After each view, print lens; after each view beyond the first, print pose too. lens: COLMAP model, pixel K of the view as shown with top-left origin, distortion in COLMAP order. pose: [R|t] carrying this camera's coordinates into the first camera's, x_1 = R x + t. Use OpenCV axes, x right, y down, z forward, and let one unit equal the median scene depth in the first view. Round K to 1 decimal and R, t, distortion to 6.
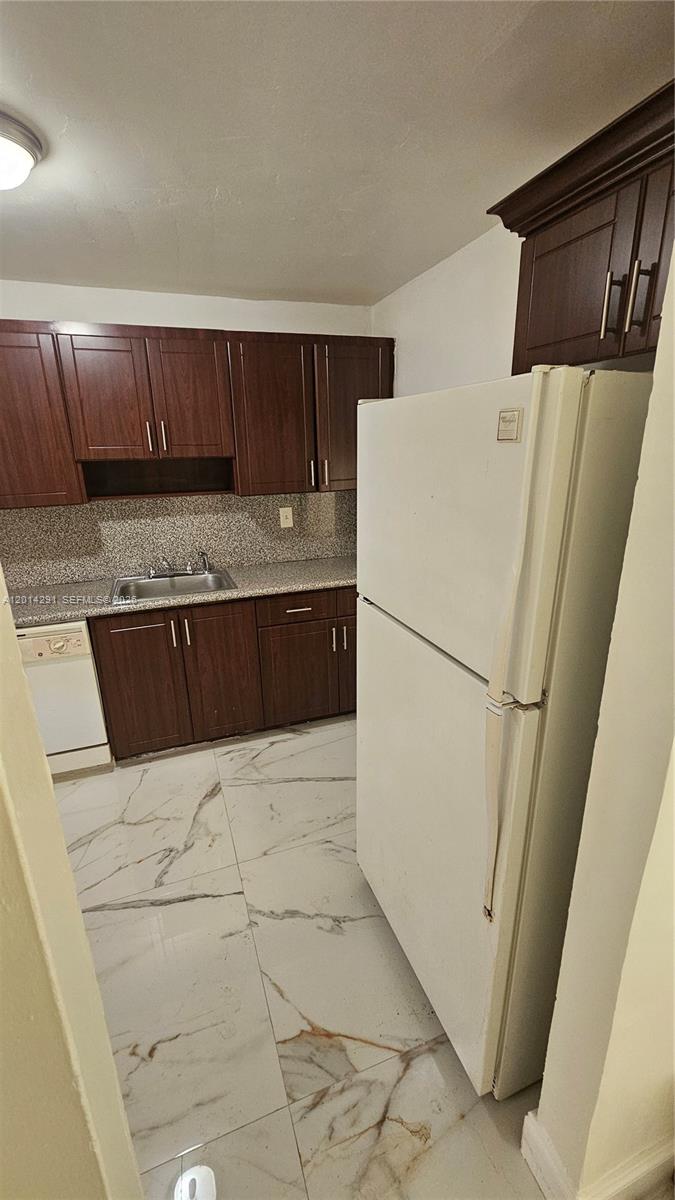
lens RADIAL K [[492.0, 0, 333.5], [0, 492.0, 599.3], [0, 0, 1]] dist [-0.001279, -0.000037]
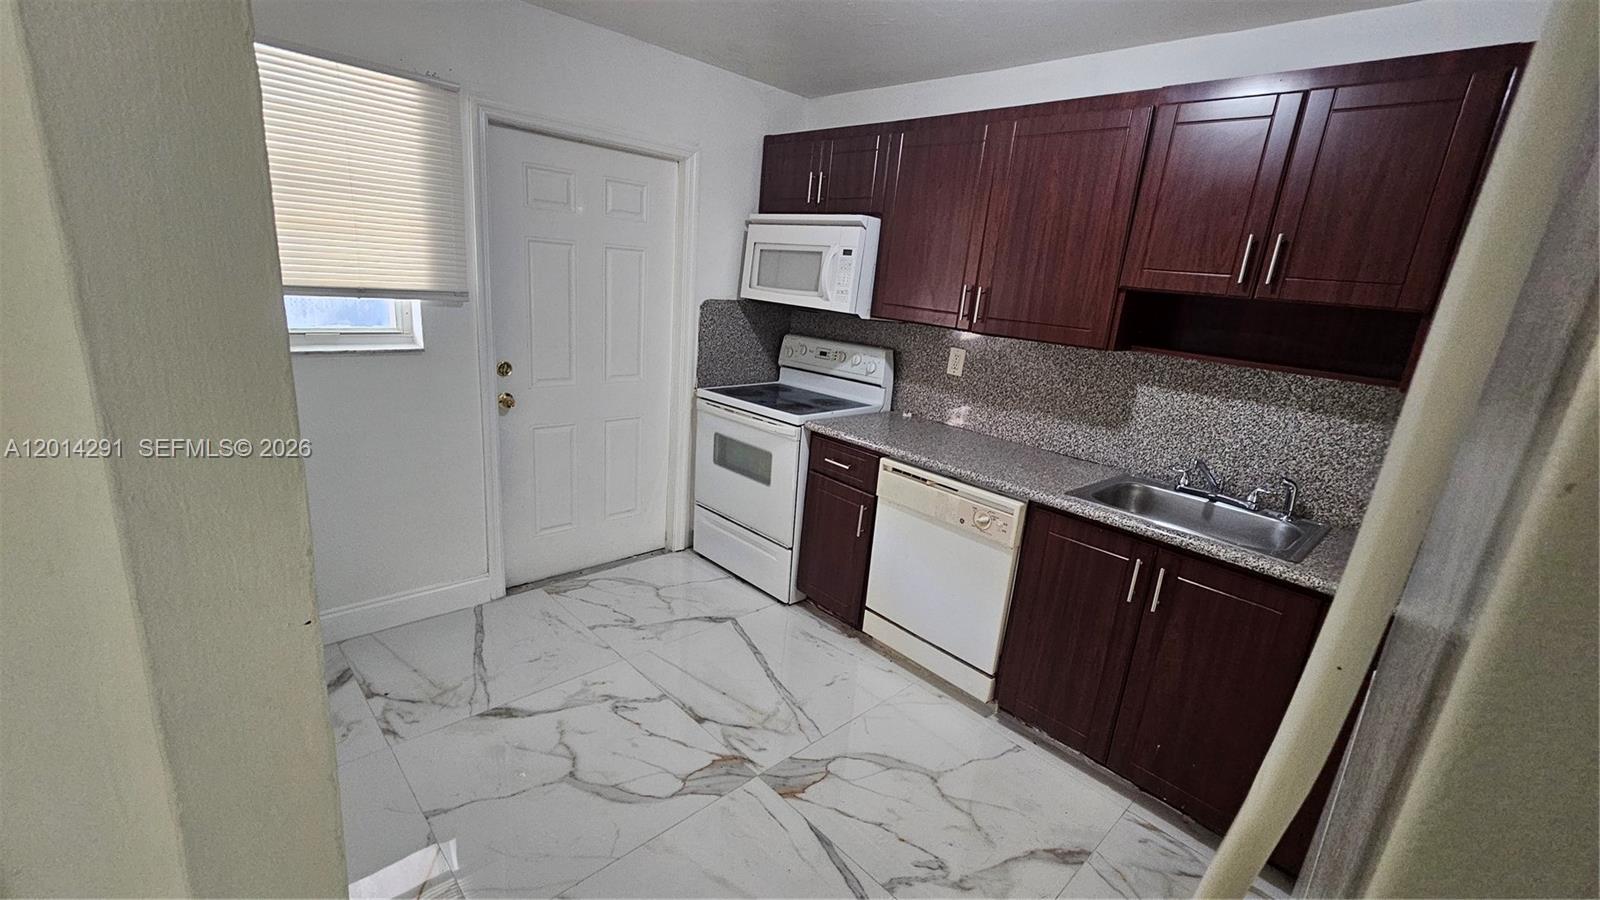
lens RADIAL K [[655.9, 0, 797.2], [0, 655.9, 448.3], [0, 0, 1]] dist [-0.001279, -0.000037]
pose [[0.402188, 0.292937, -0.867429, 0.146132], [-0.358566, 0.922148, 0.145165, -0.044691], [0.842422, 0.252646, 0.475915, 0.232001]]
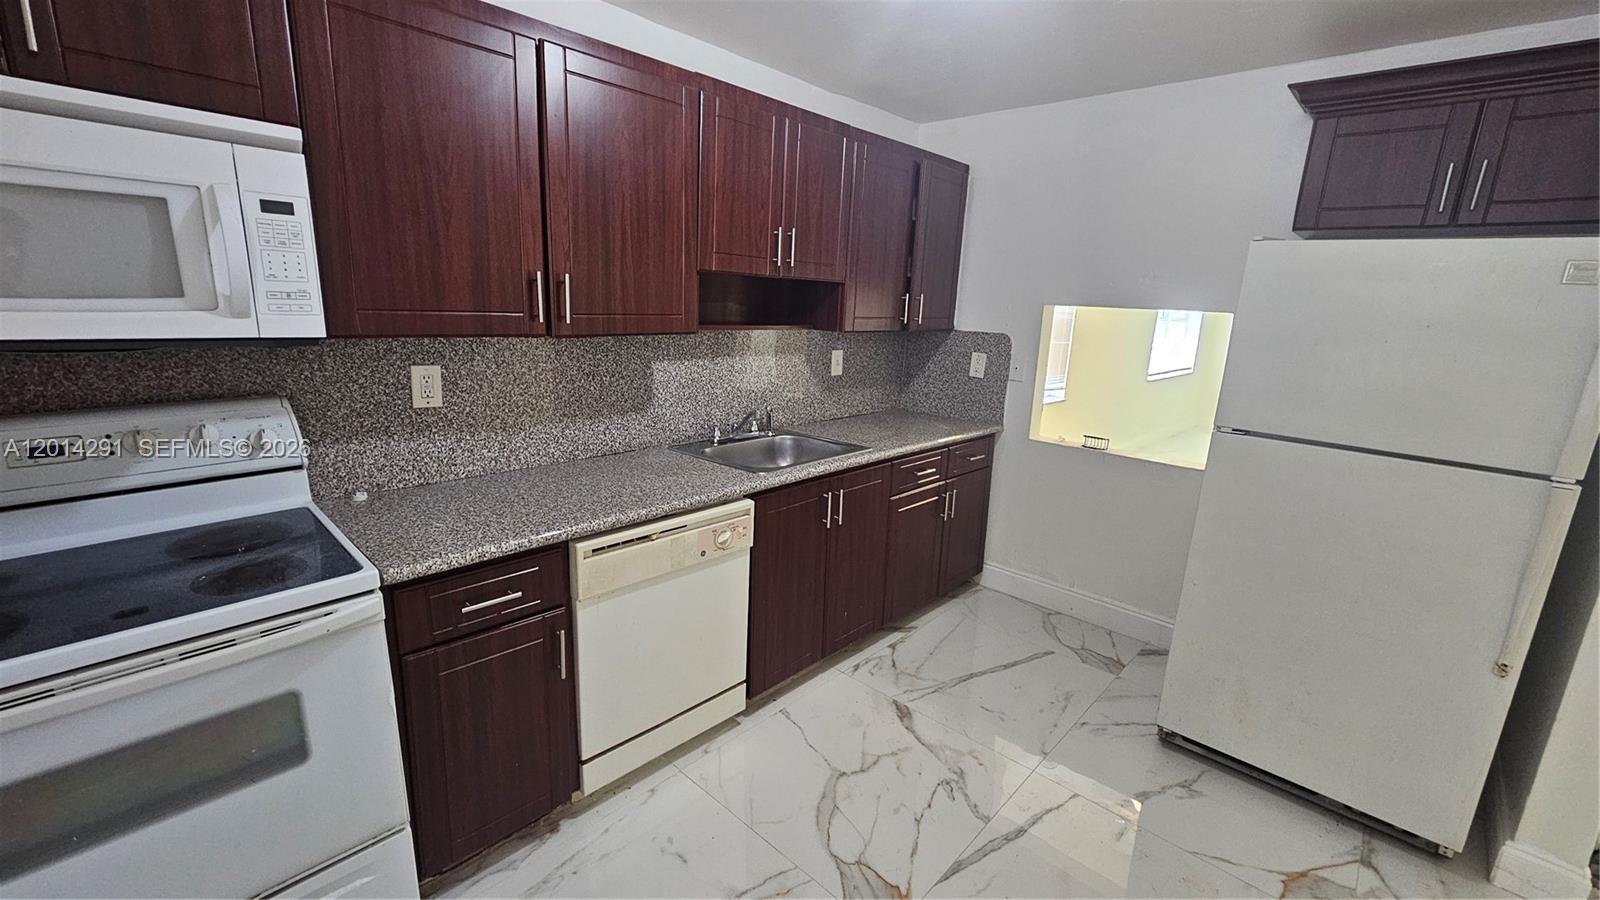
lens RADIAL K [[655.9, 0, 802.8], [0, 655.9, 447.5], [0, 0, 1]] dist [-0.001279, -0.000037]
pose [[0.888948, -0.042118, 0.456068, -0.782287], [0.072609, 0.996130, -0.049534, 0.021284], [-0.452217, 0.077147, 0.888565, 0.125713]]
